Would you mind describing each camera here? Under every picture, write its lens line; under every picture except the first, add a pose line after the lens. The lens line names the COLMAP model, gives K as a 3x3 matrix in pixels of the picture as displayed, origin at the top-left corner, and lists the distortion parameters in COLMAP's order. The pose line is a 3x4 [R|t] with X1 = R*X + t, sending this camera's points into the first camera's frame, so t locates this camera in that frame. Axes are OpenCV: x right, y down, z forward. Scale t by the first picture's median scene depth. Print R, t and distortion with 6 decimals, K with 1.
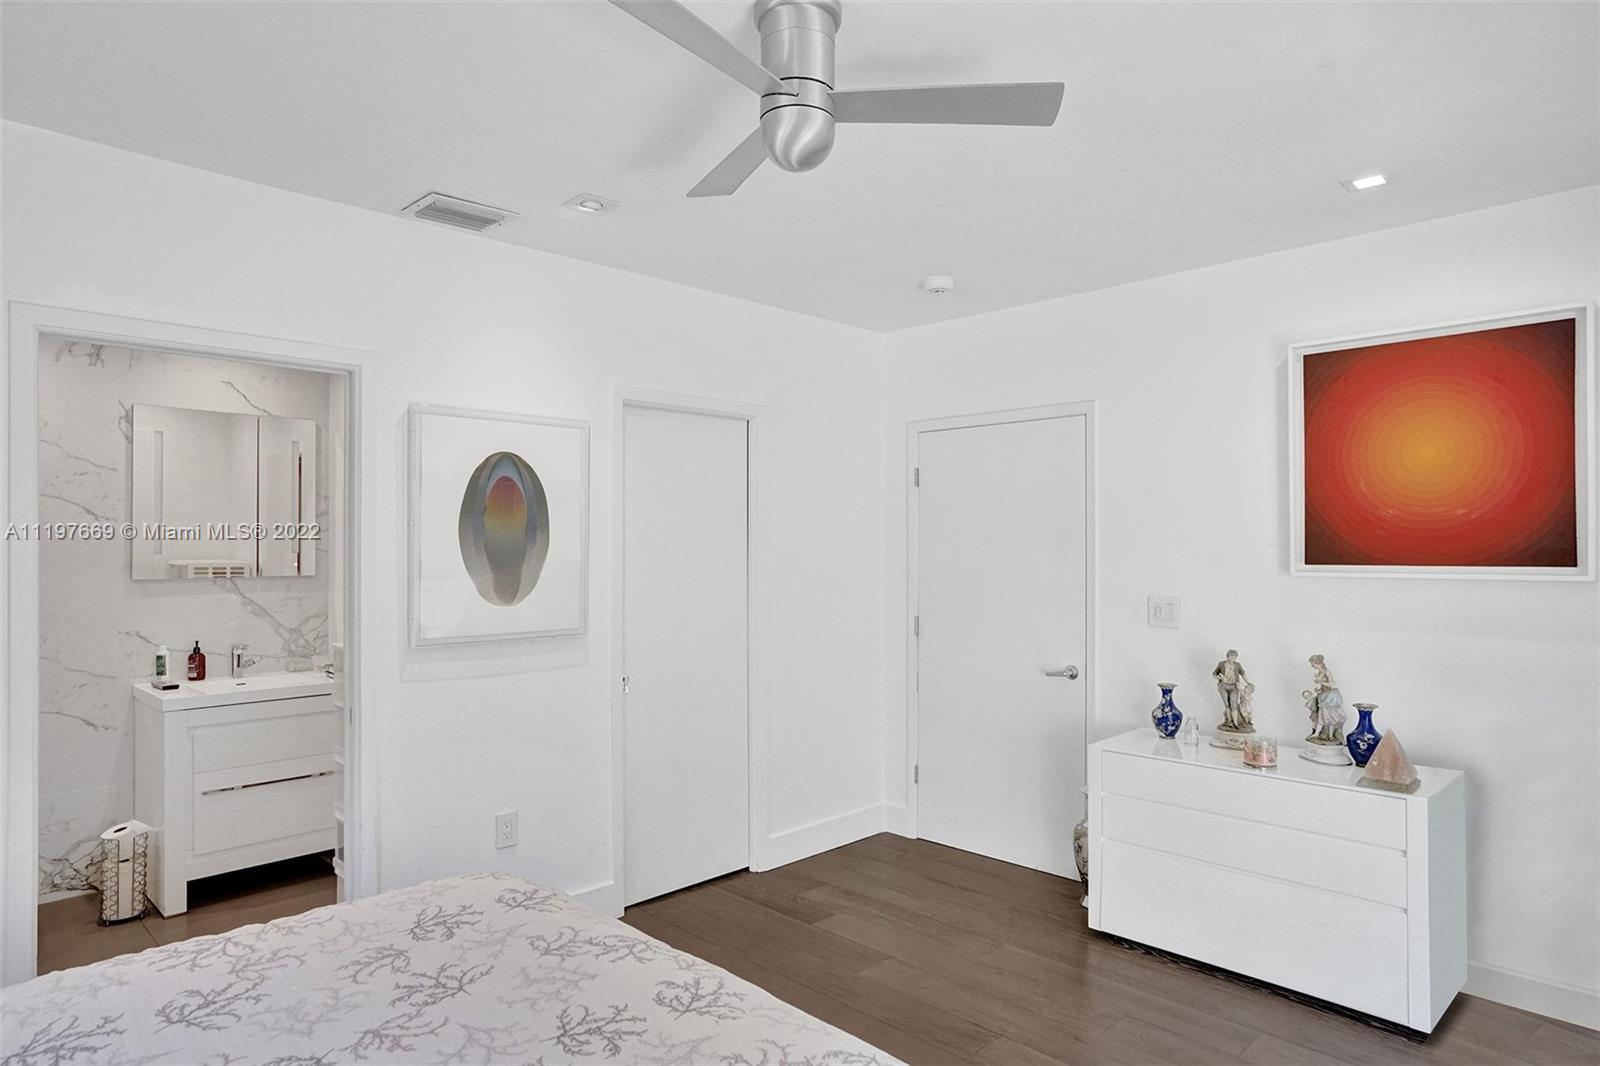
lens RADIAL K [[945.4, 0, 800.0], [0, 945.4, 533.0], [0, 0, 1]] dist [0.001489, -0.044015]
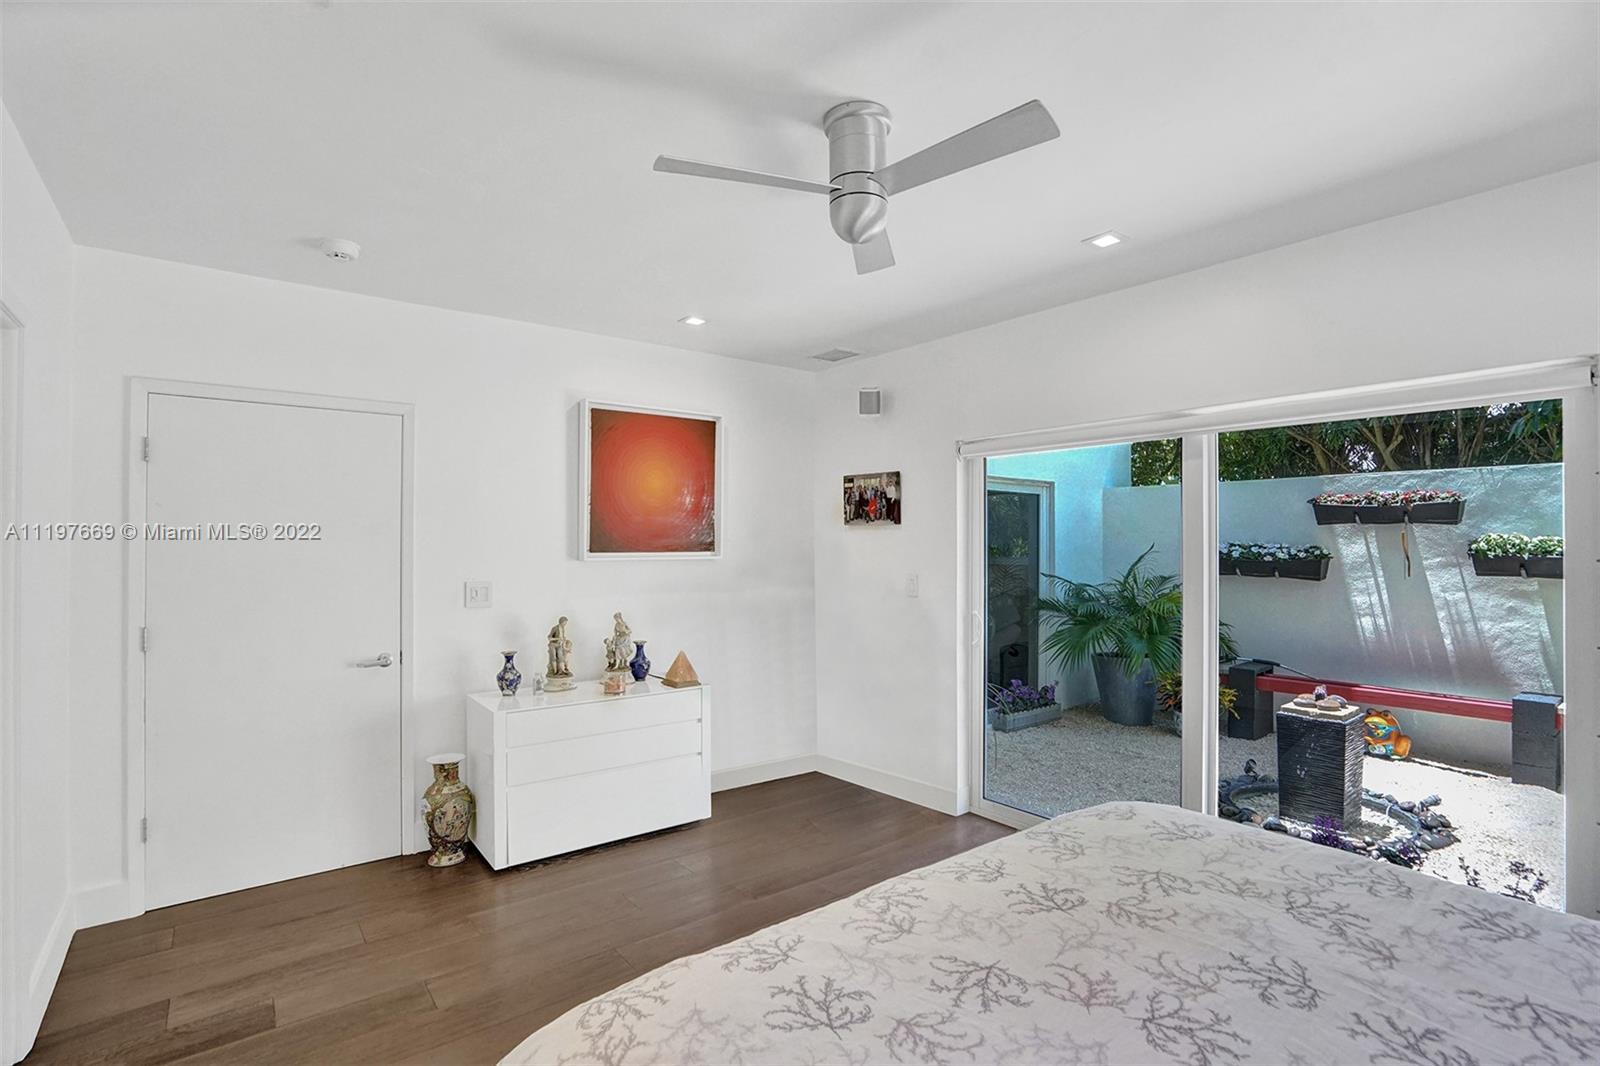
lens RADIAL K [[762.1, 0, 800.0], [0, 762.1, 533.0], [0, 0, 1]] dist [0.001413, 0.000407]
pose [[0.134801, 0.008754, 0.990834, -0.591797], [-0.022184, 0.999737, -0.005815, 0.002265], [-0.990624, -0.021197, 0.134960, 0.528404]]
